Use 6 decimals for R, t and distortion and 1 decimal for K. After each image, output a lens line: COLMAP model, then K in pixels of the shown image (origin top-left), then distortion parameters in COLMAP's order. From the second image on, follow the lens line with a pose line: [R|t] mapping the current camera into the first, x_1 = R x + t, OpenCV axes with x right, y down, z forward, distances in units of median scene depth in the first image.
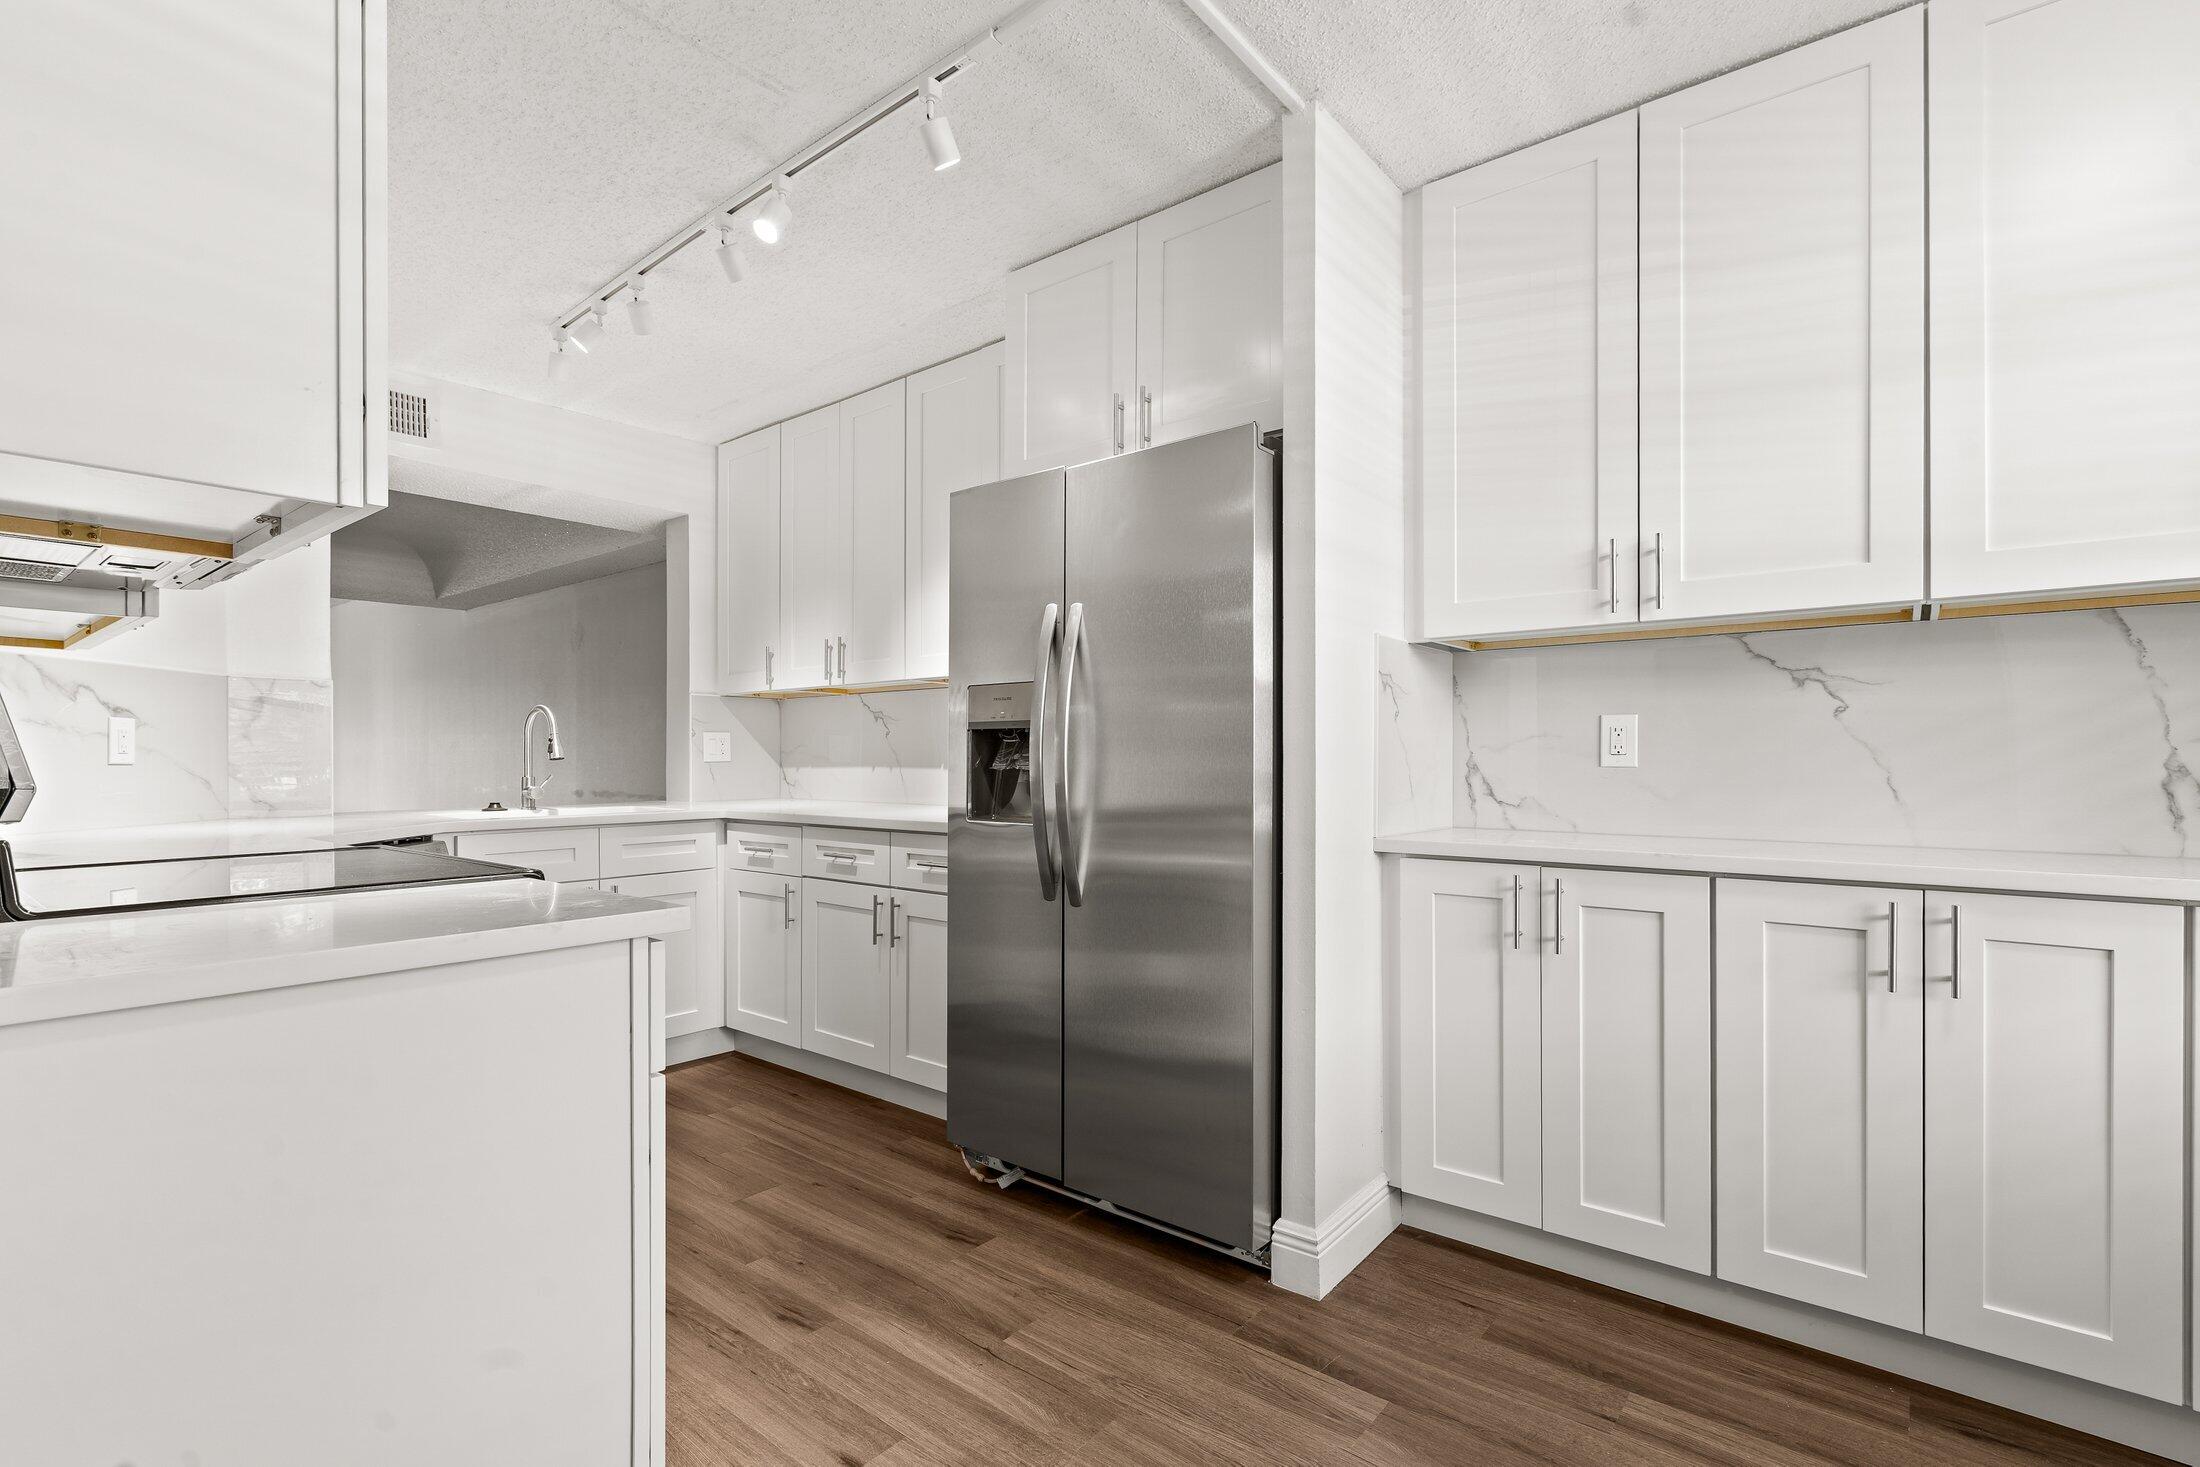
lens RADIAL K [[1012.4, 0, 1107.8], [0, 1012.4, 760.0], [0, 0, 1]] dist [-0.004697, 0.002886]
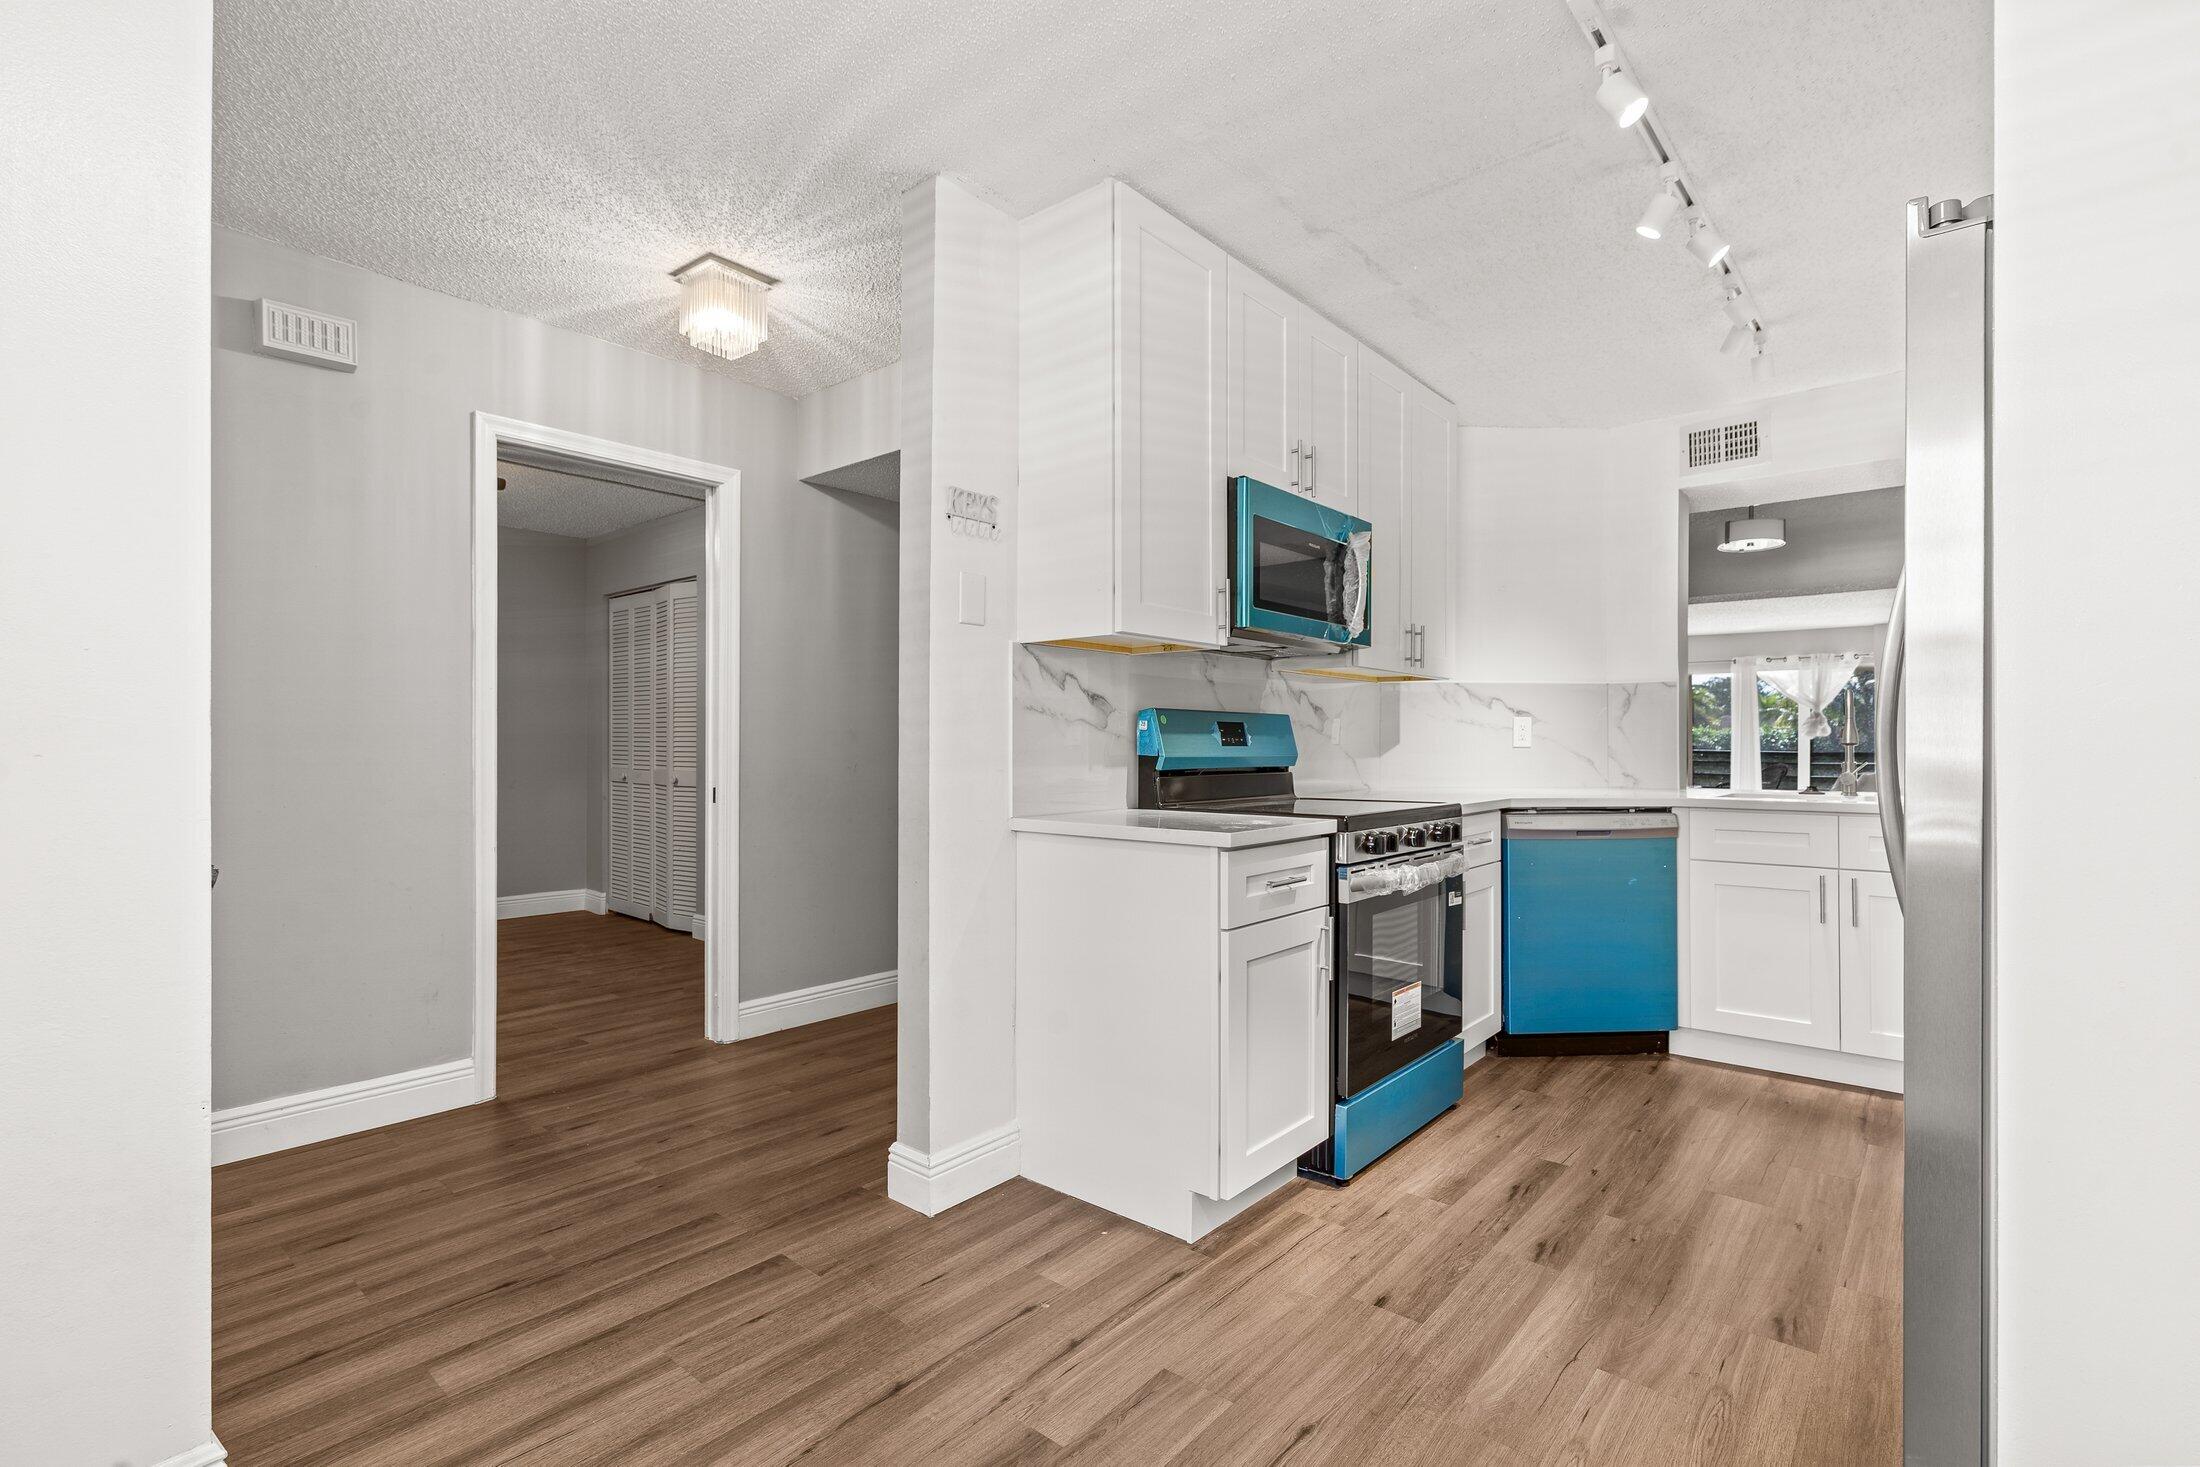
lens RADIAL K [[1012.4, 0, 1095.2], [0, 1012.4, 740.3], [0, 0, 1]] dist [-0.004697, 0.002886]
pose [[-0.039930, -0.002920, -0.999198, 0.597117], [-0.001913, 0.999994, -0.002846, -0.000881], [0.999201, 0.001798, -0.039936, 0.403898]]
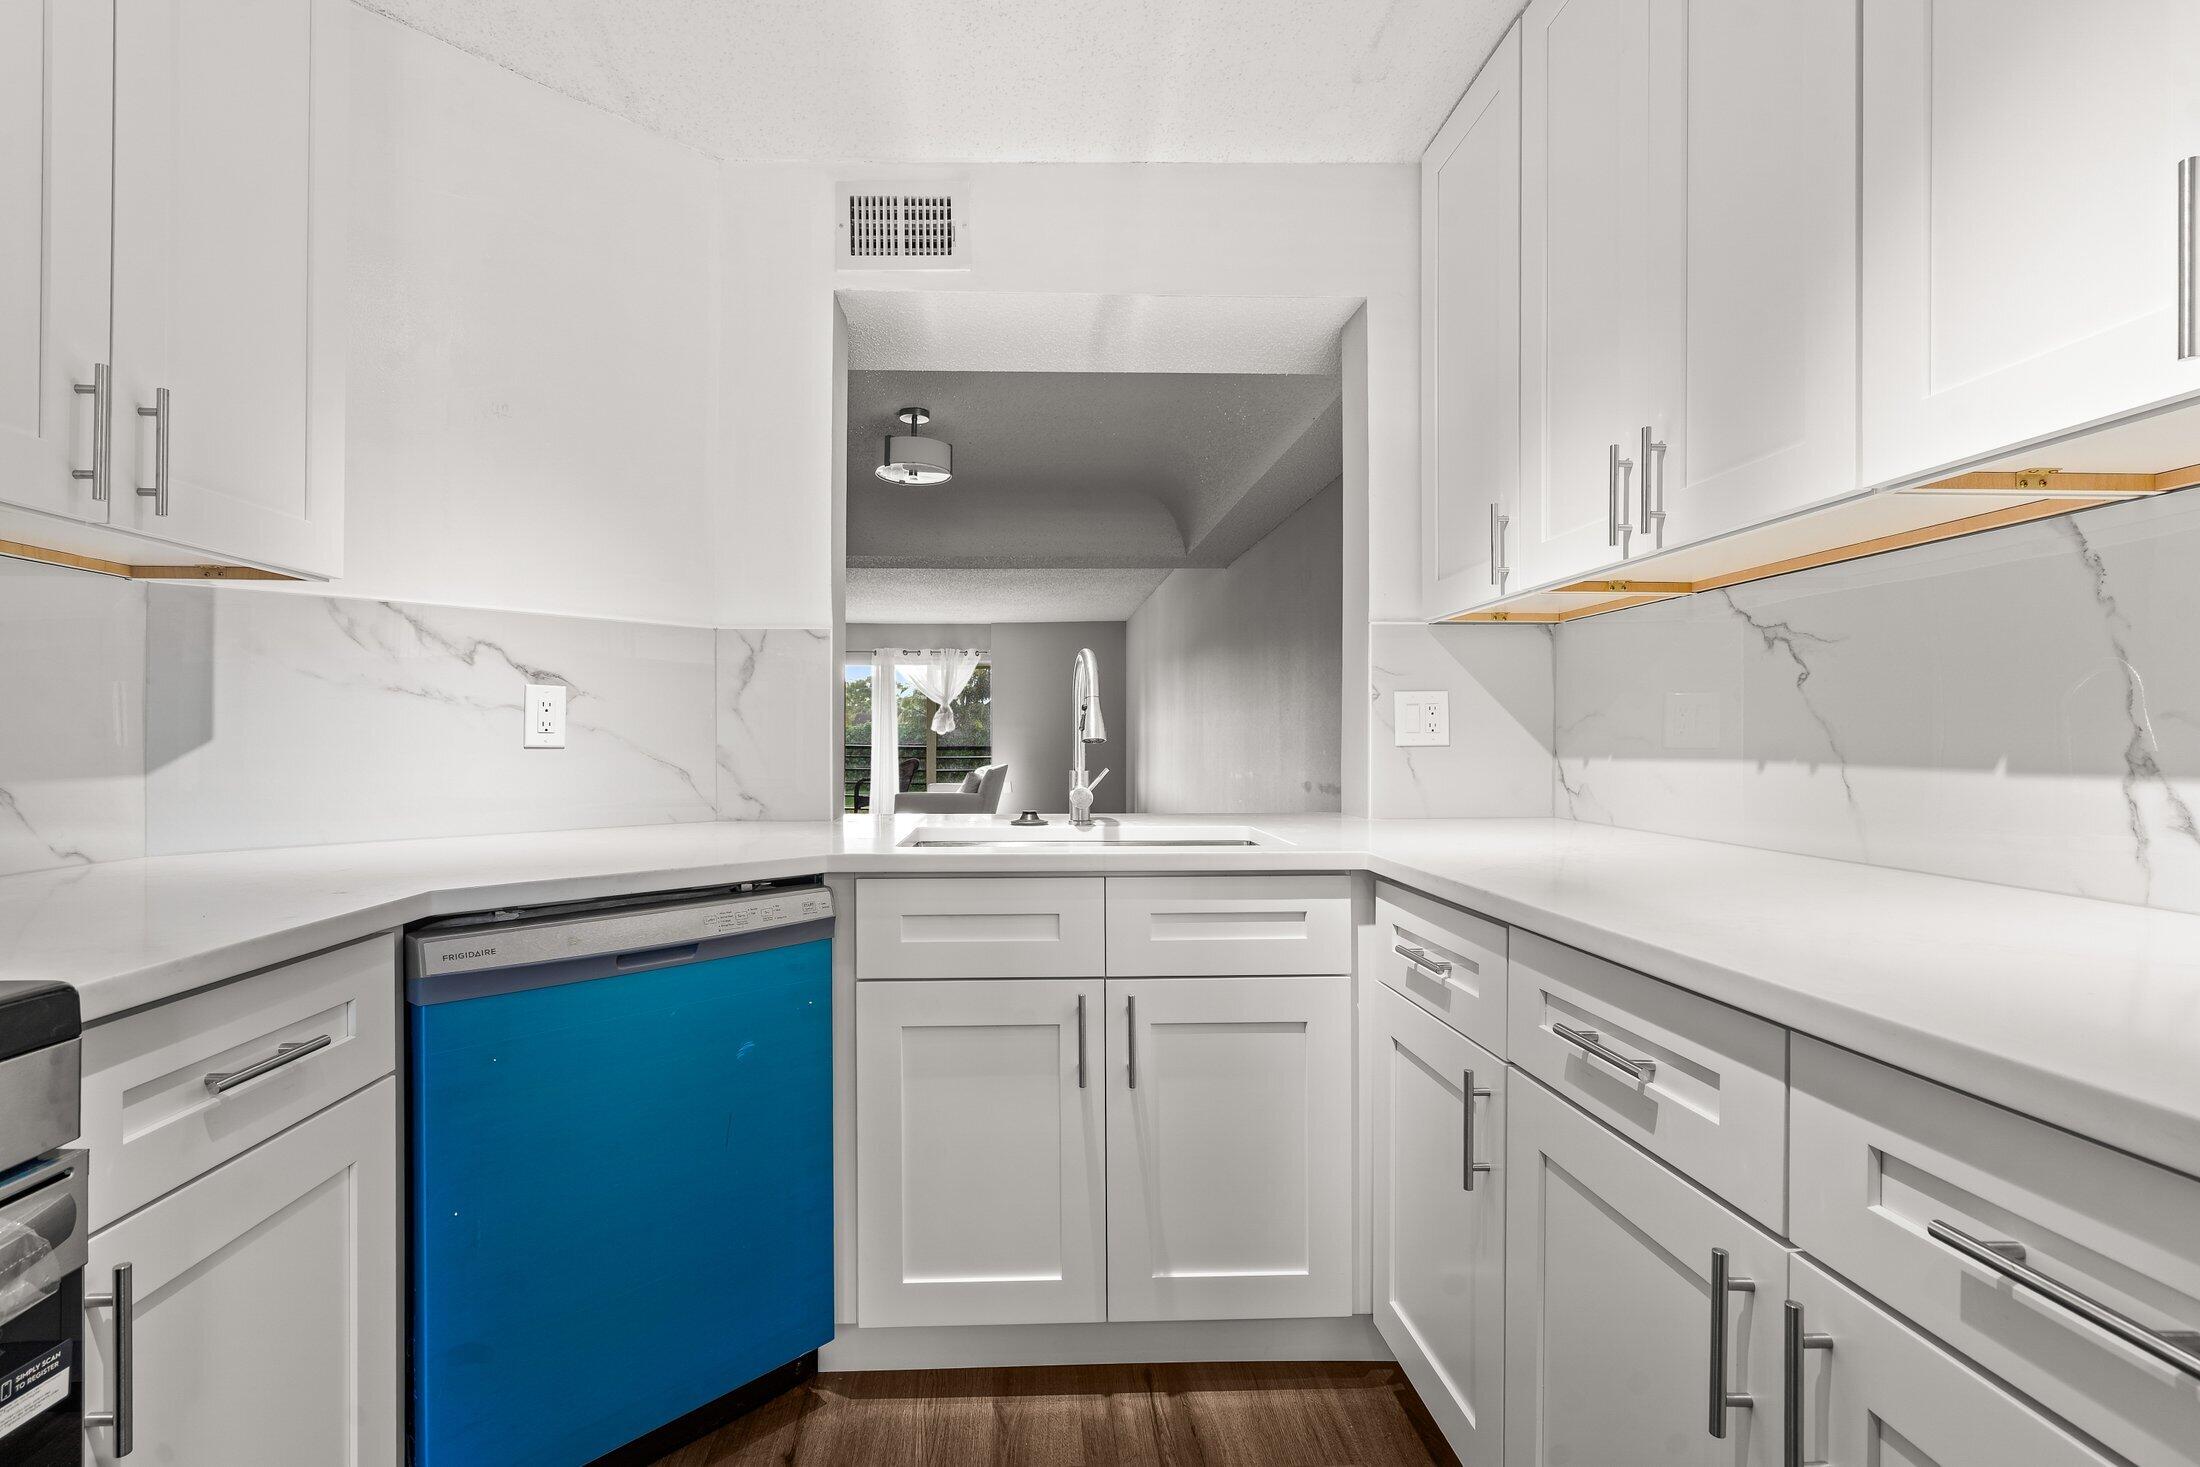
lens RADIAL K [[1012.4, 0, 1048.7], [0, 1012.4, 740.2], [0, 0, 1]] dist [-0.004697, 0.002886]
pose [[0.645926, 0.002800, -0.763395, -0.161989], [-0.001856, 0.999996, 0.002097, -0.003604], [0.763398, 0.000063, 0.645928, 0.794144]]
